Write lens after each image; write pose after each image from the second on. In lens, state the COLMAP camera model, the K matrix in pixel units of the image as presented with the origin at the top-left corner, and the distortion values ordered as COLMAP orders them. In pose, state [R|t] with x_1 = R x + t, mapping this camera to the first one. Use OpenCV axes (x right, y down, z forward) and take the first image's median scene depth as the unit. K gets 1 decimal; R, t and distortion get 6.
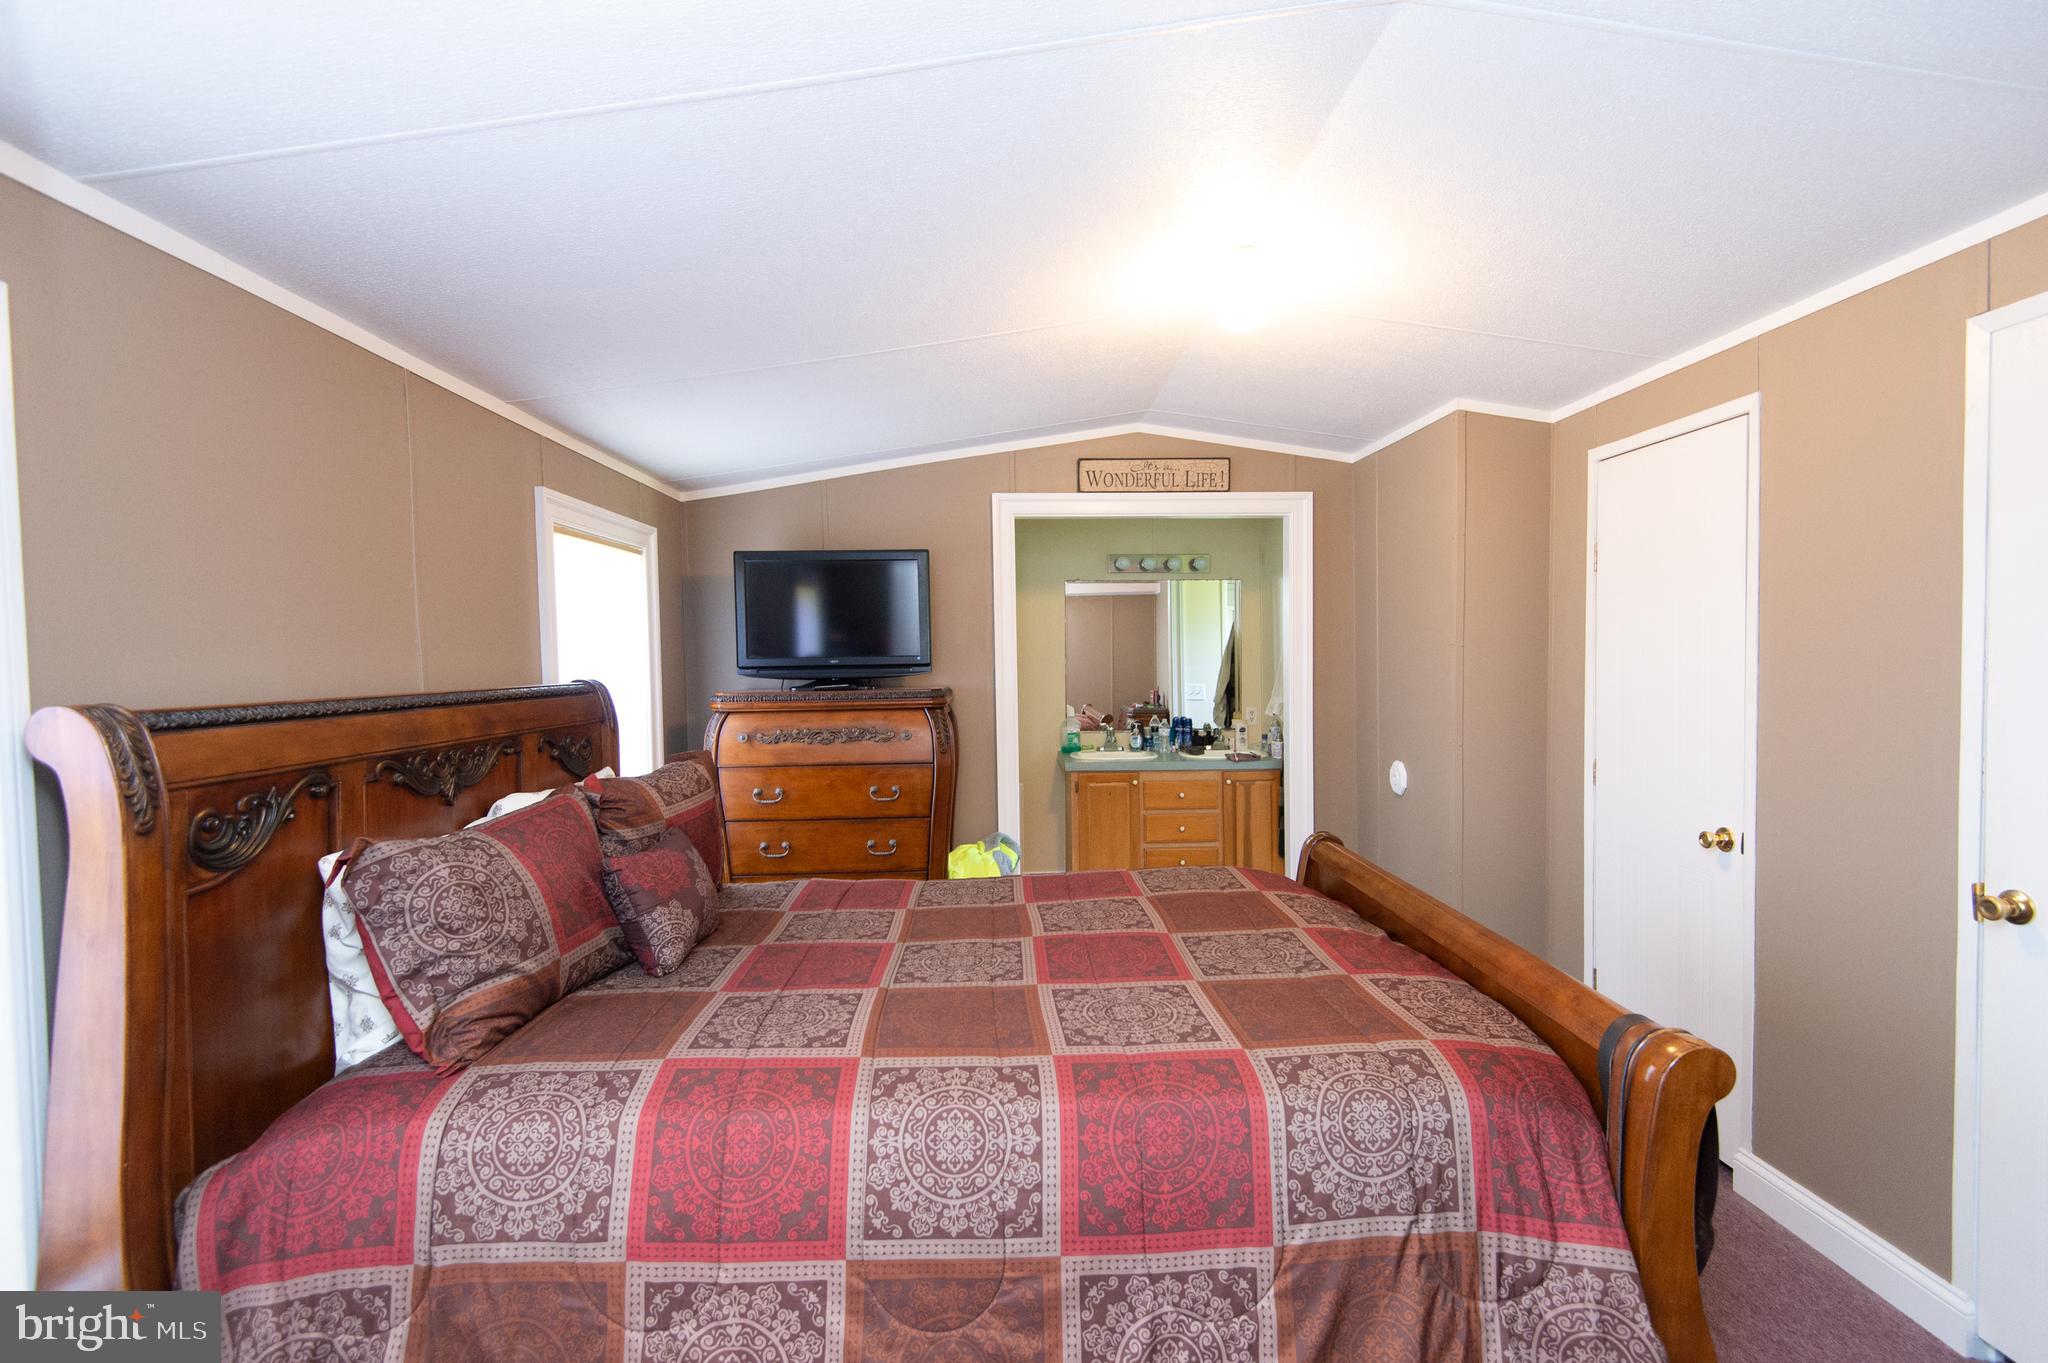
lens RADIAL K [[934.2, 0, 1038.0], [0, 934.2, 676.9], [0, 0, 1]] dist [0.040547, -0.026125]
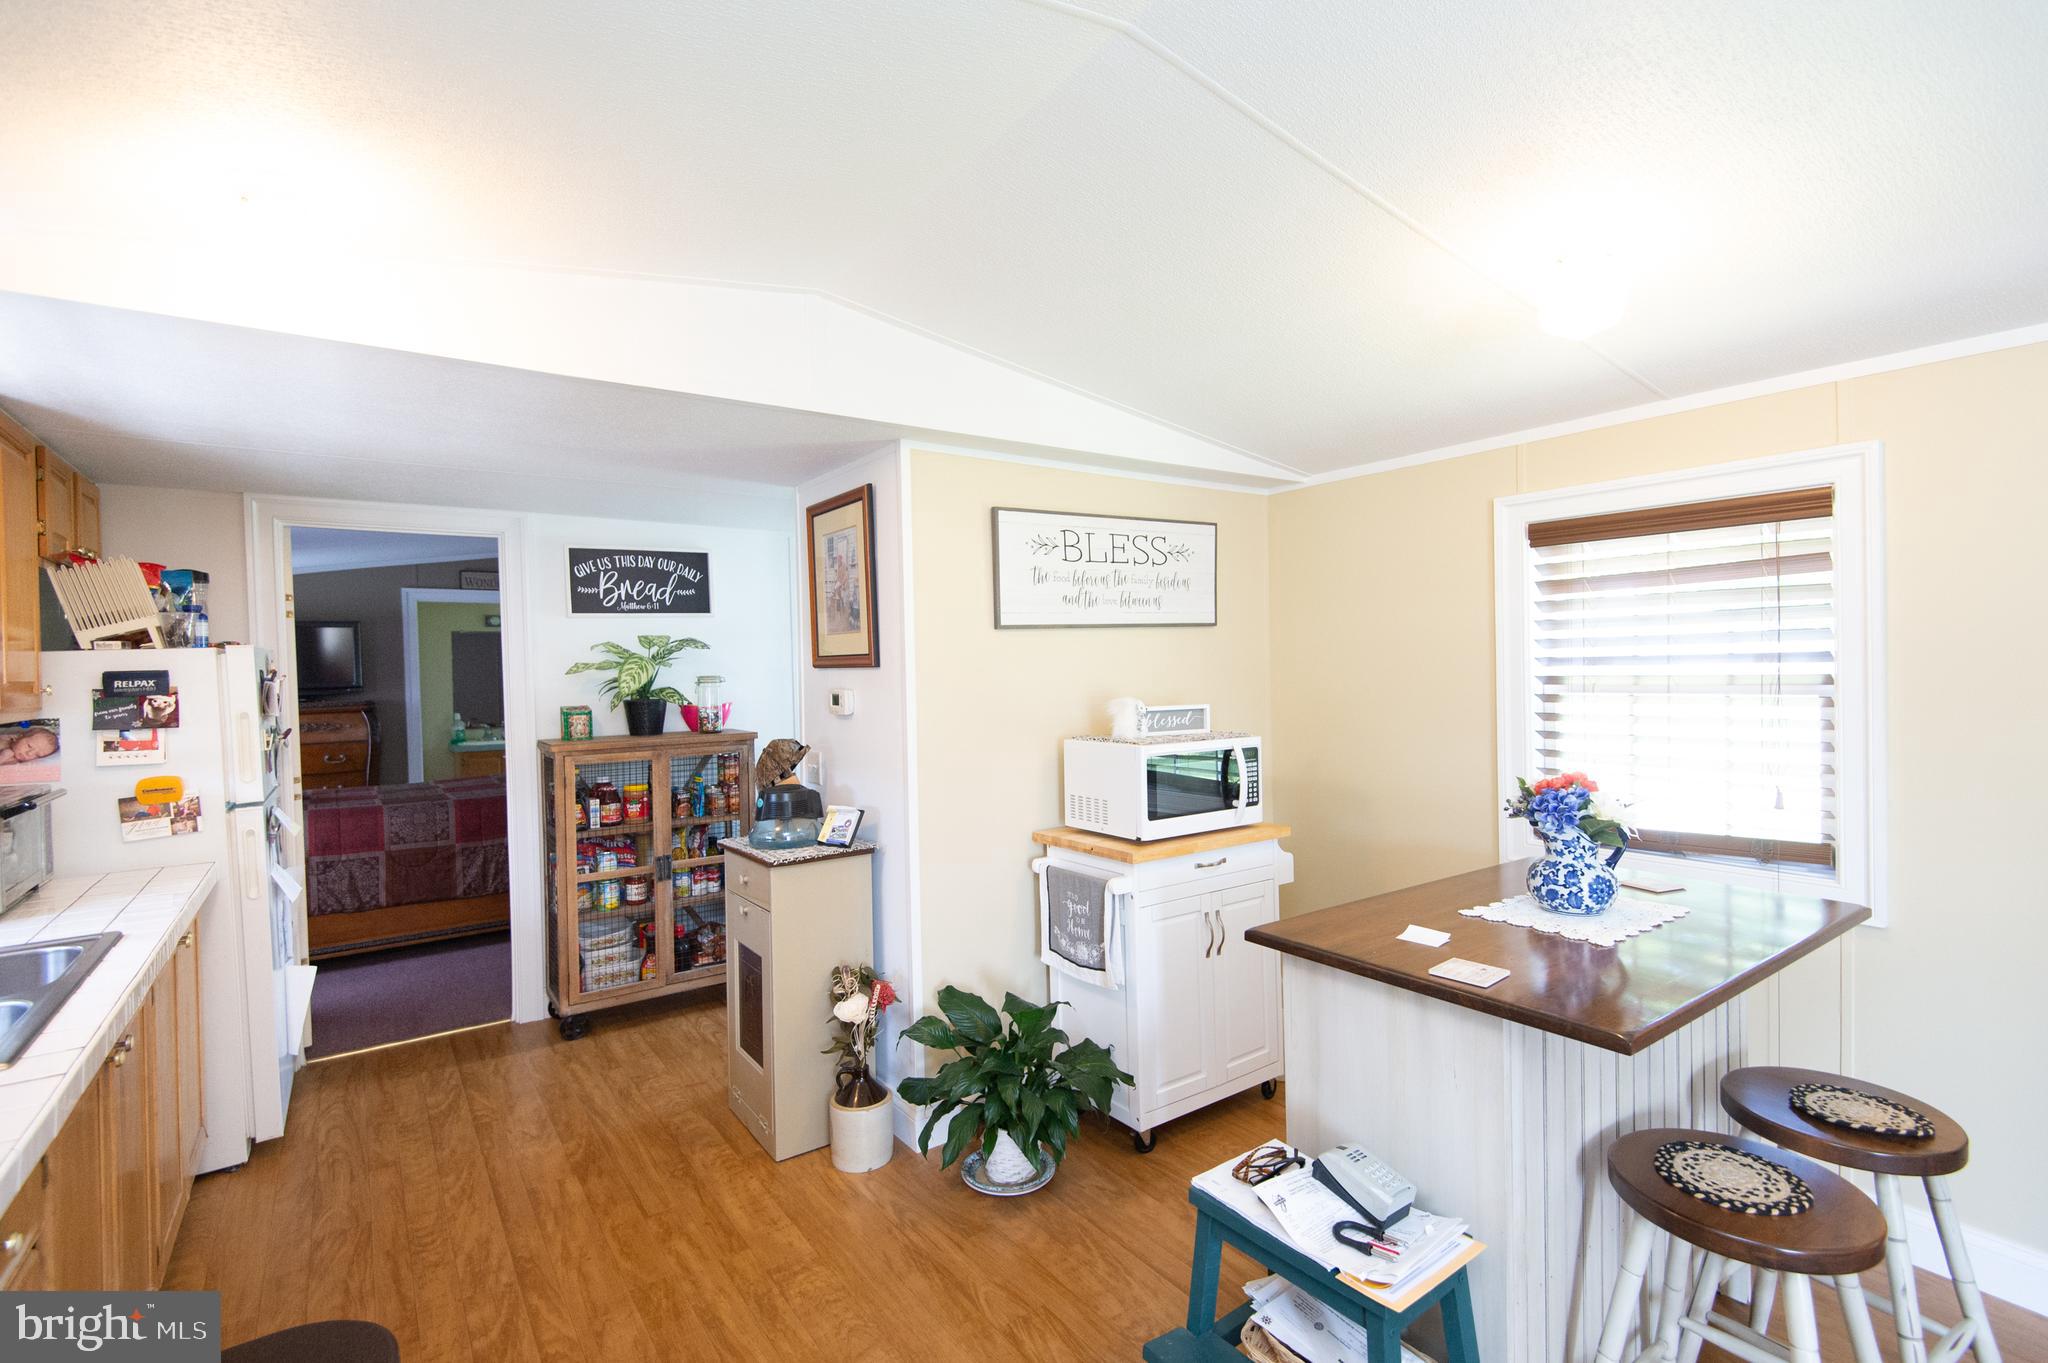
lens RADIAL K [[934.2, 0, 1038.0], [0, 934.2, 676.9], [0, 0, 1]] dist [0.040547, -0.026125]
pose [[0.833226, -0.012574, 0.552789, -0.051604], [0.025458, 0.999554, -0.015638, 0.032277], [-0.552346, 0.027103, 0.833174, -1.539087]]
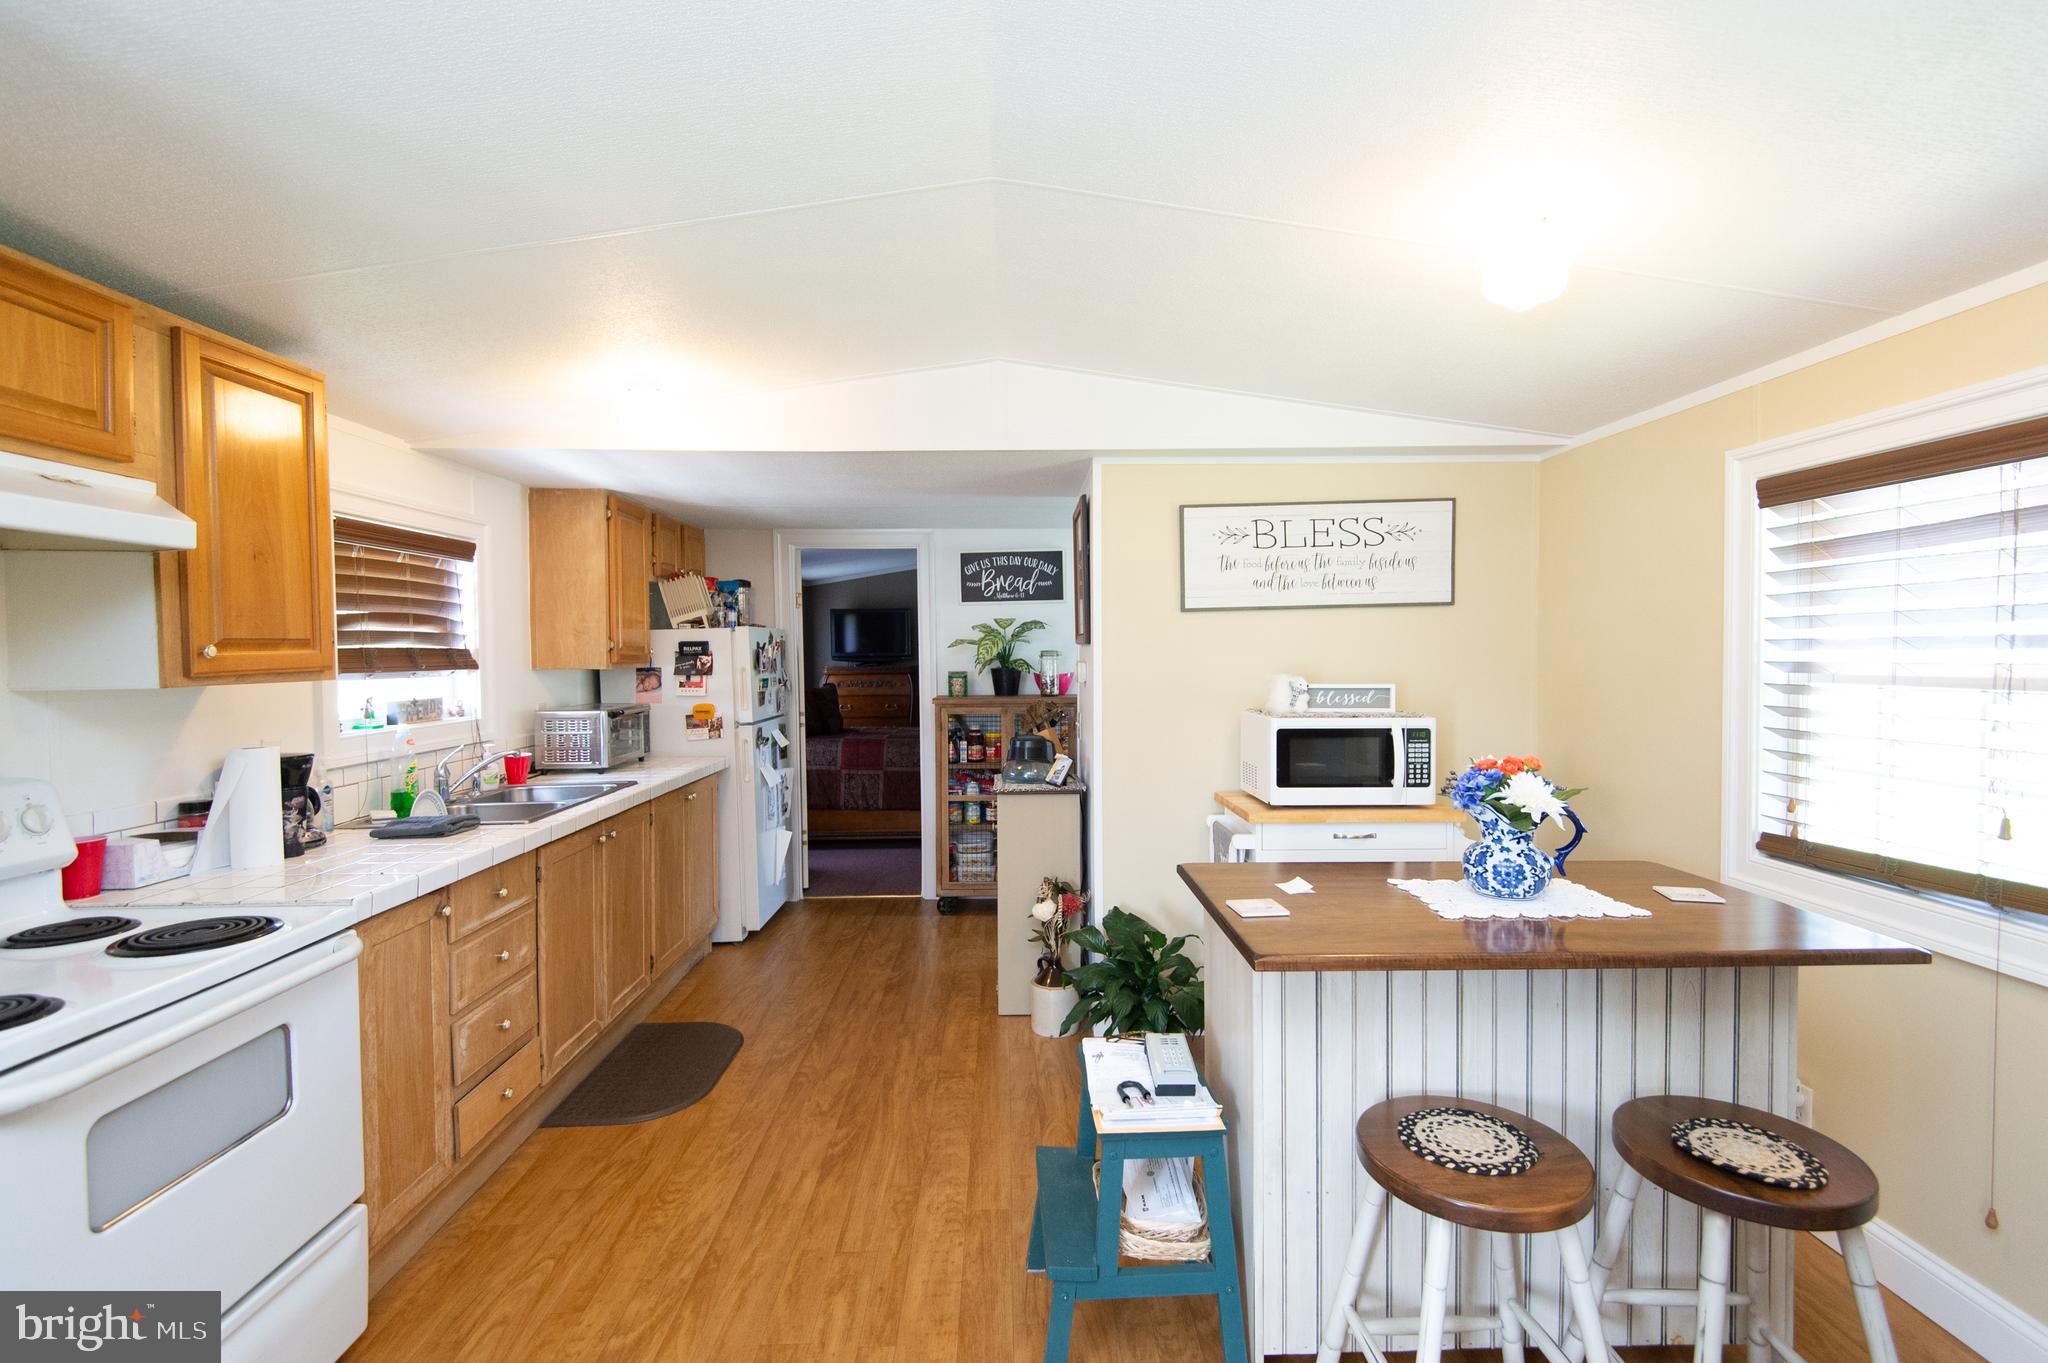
lens RADIAL K [[934.2, 0, 1038.0], [0, 934.2, 676.9], [0, 0, 1]] dist [0.040547, -0.026125]
pose [[0.999926, 0.005220, -0.010954, 0.313647], [-0.005220, 0.999986, -0.000003, 0.045832], [0.010954, 0.000060, 0.999940, -1.843841]]
